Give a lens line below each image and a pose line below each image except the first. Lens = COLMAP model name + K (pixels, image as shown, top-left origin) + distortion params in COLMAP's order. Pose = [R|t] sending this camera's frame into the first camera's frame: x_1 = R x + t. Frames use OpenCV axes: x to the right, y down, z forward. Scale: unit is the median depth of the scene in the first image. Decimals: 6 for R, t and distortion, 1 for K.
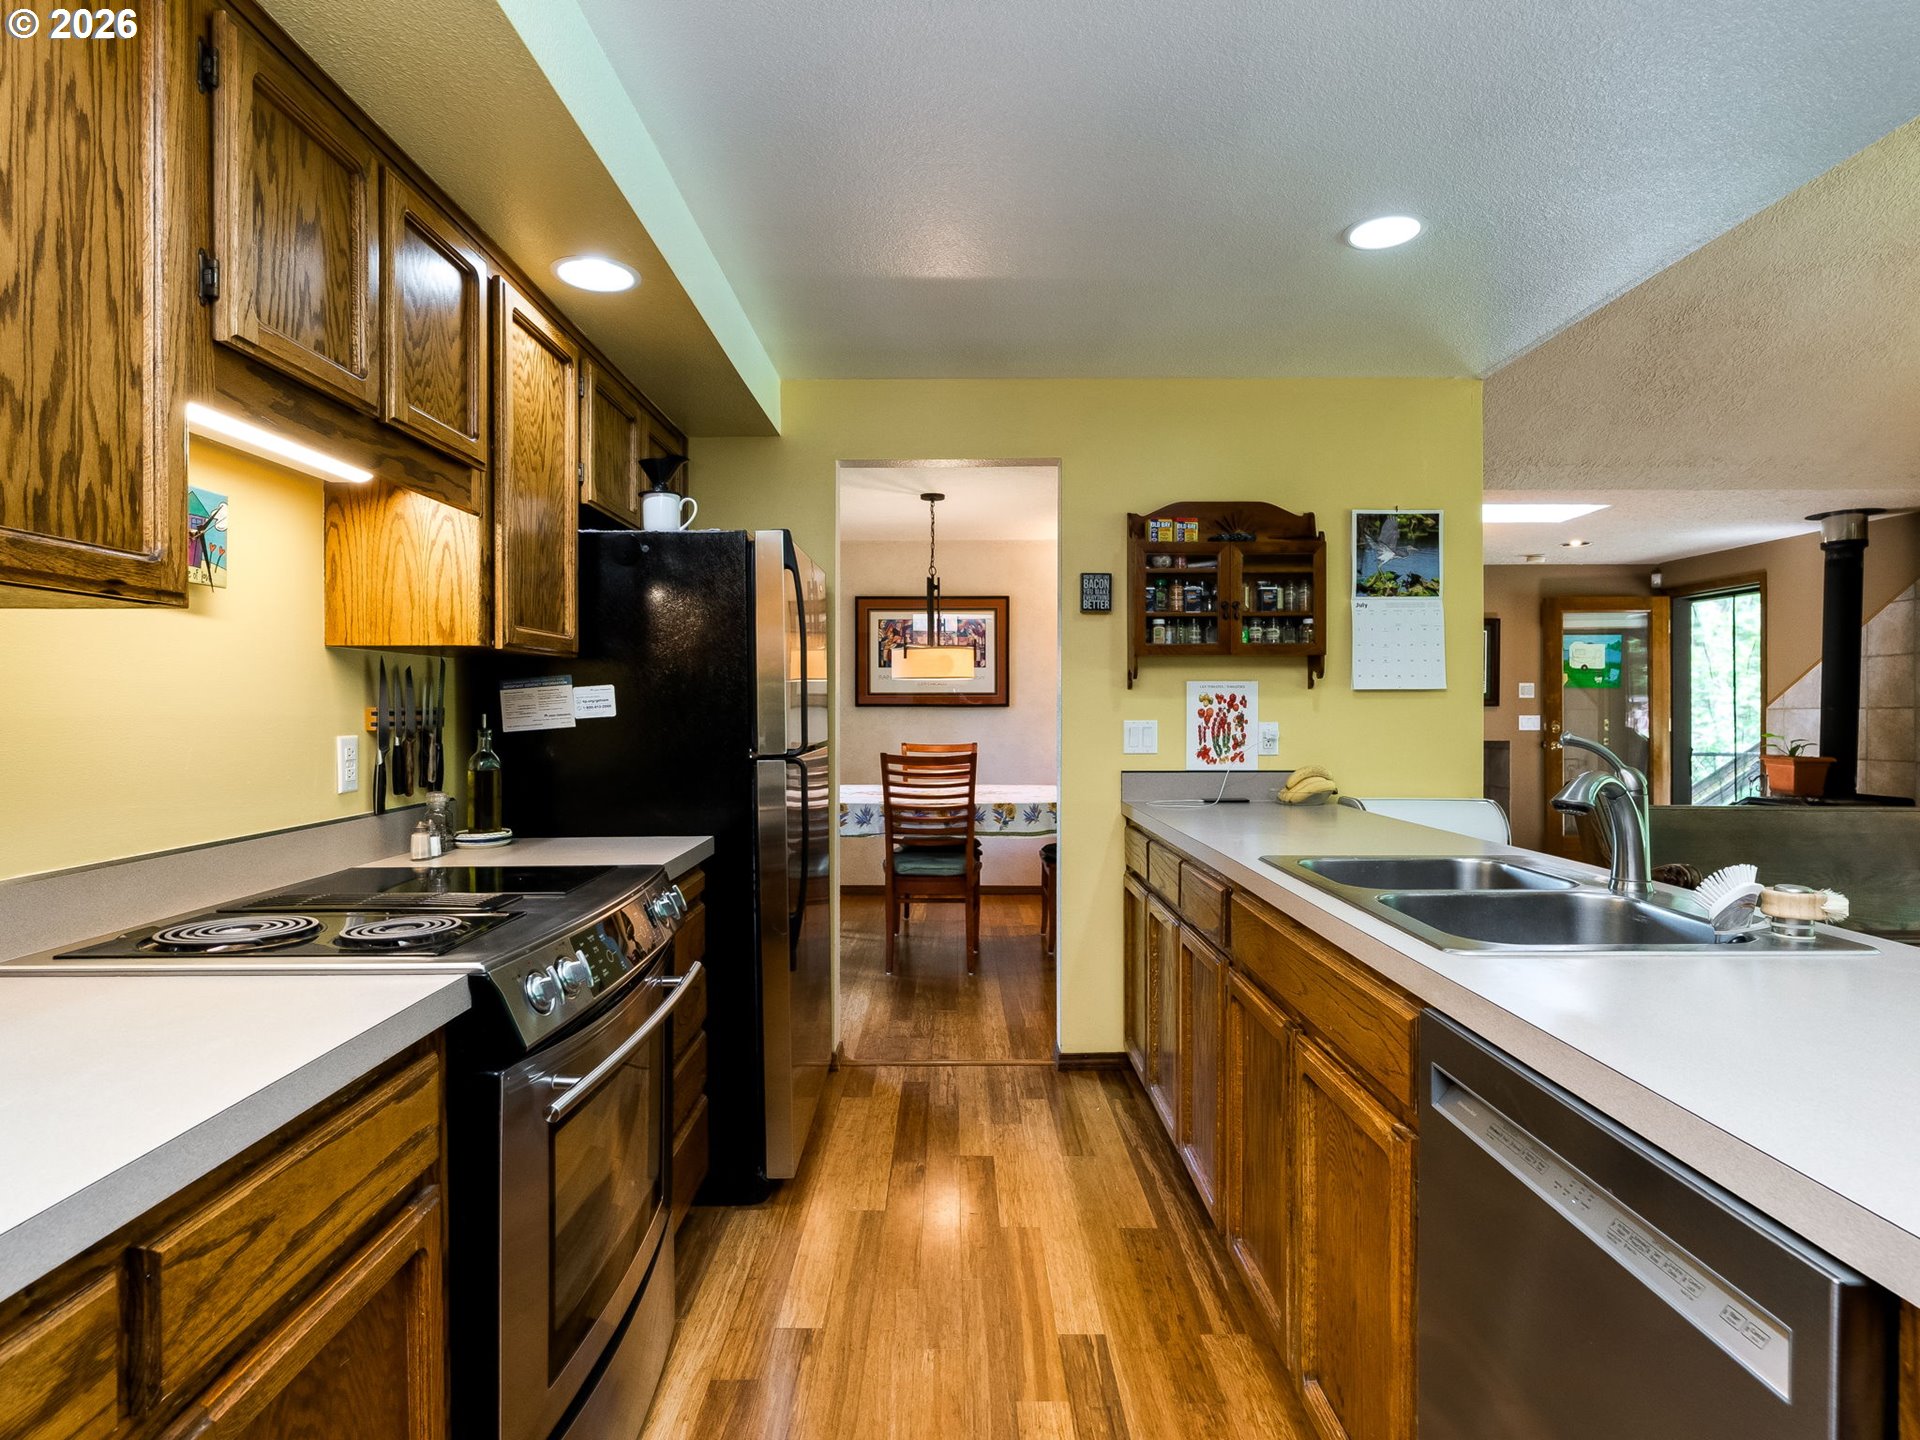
lens RADIAL K [[1045.2, 0, 952.9], [0, 1045.2, 710.6], [0, 0, 1]] dist [0.000190, 0.000172]
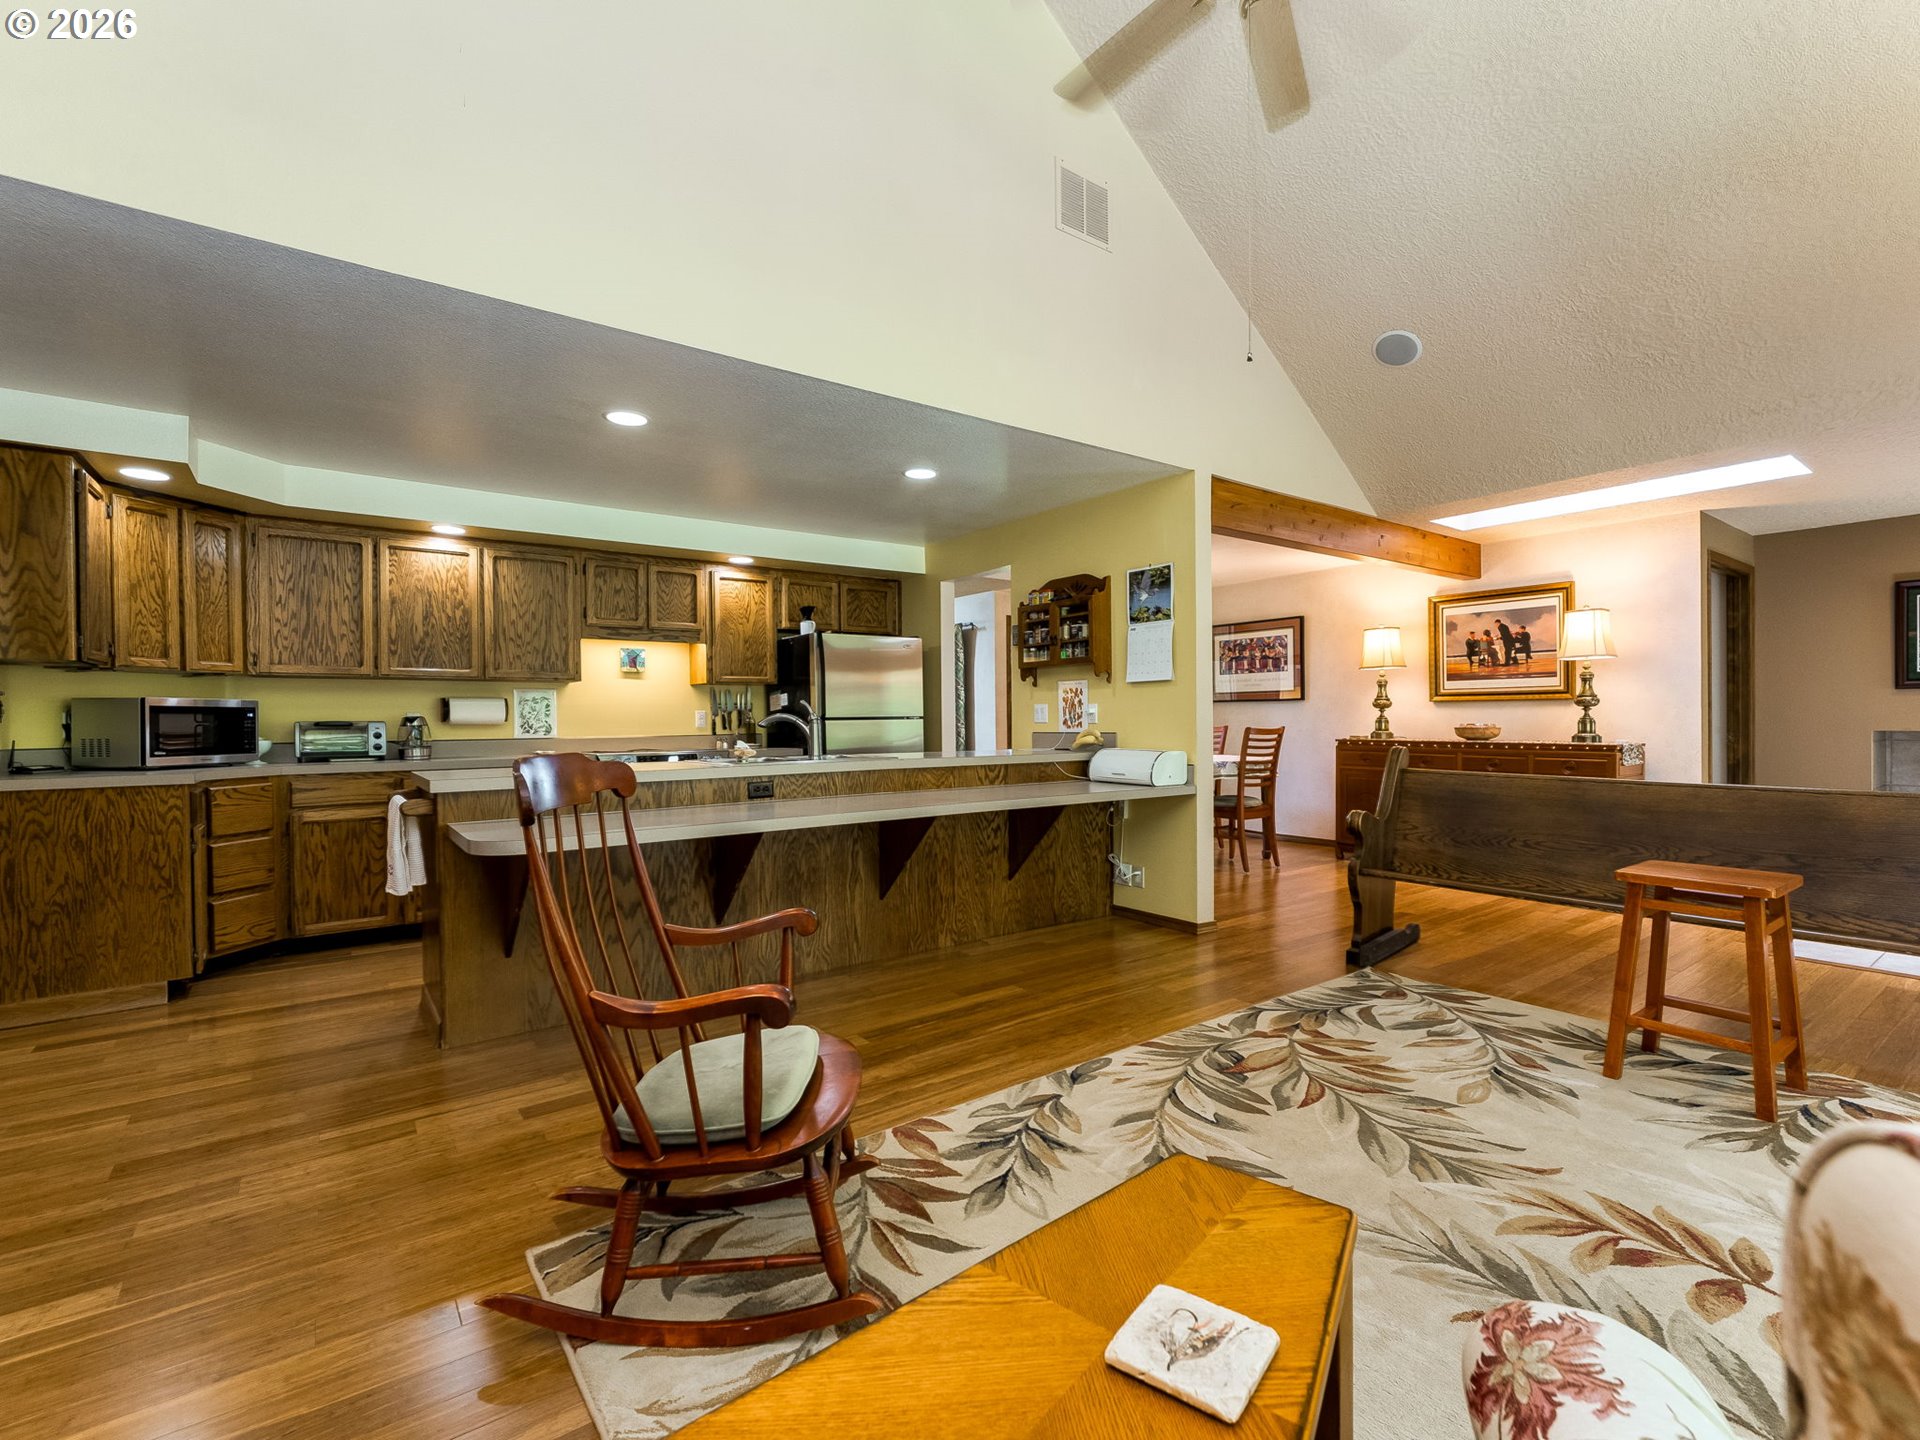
lens RADIAL K [[869.6, 0, 946.2], [0, 869.6, 725.3], [0, 0, 1]] dist [-0.001549, 0.000175]
pose [[0.589617, 0.000821, -0.807683, 1.297570], [0.006867, 0.999958, 0.006030, 0.035792], [0.807654, -0.009102, 0.589586, -0.014855]]
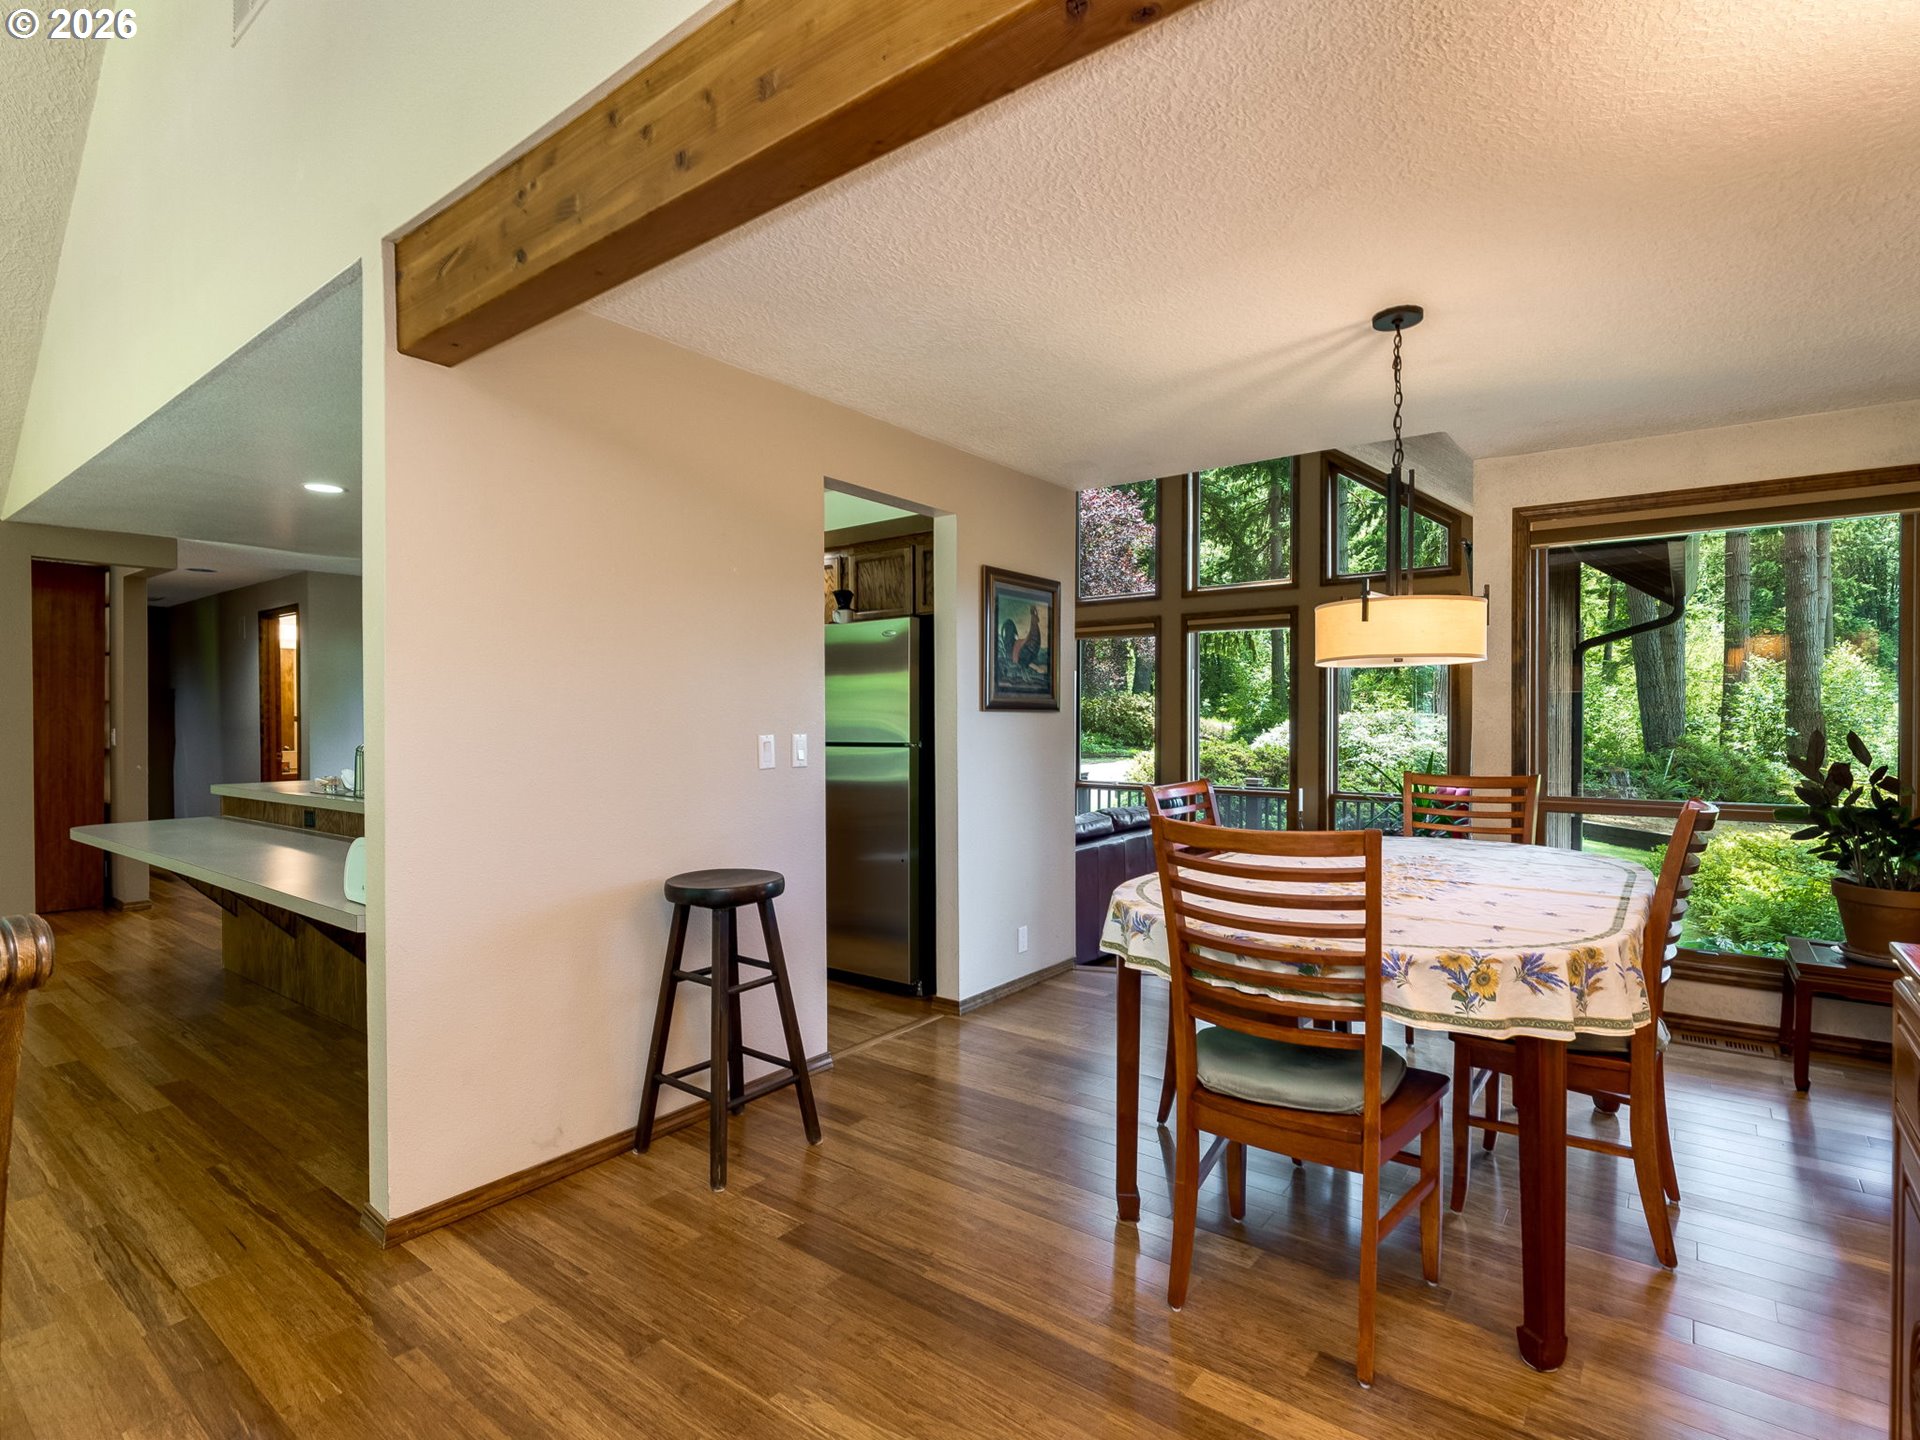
lens RADIAL K [[925.7, 0, 960.0], [0, 925.7, 720.0], [0, 0, 1]] dist [-0.000269, -0.000071]
pose [[-0.596000, 0.003714, -0.802976, 0.775805], [0.000001, 0.999989, 0.004624, -0.006641], [0.802984, 0.002756, -0.595994, 1.700106]]
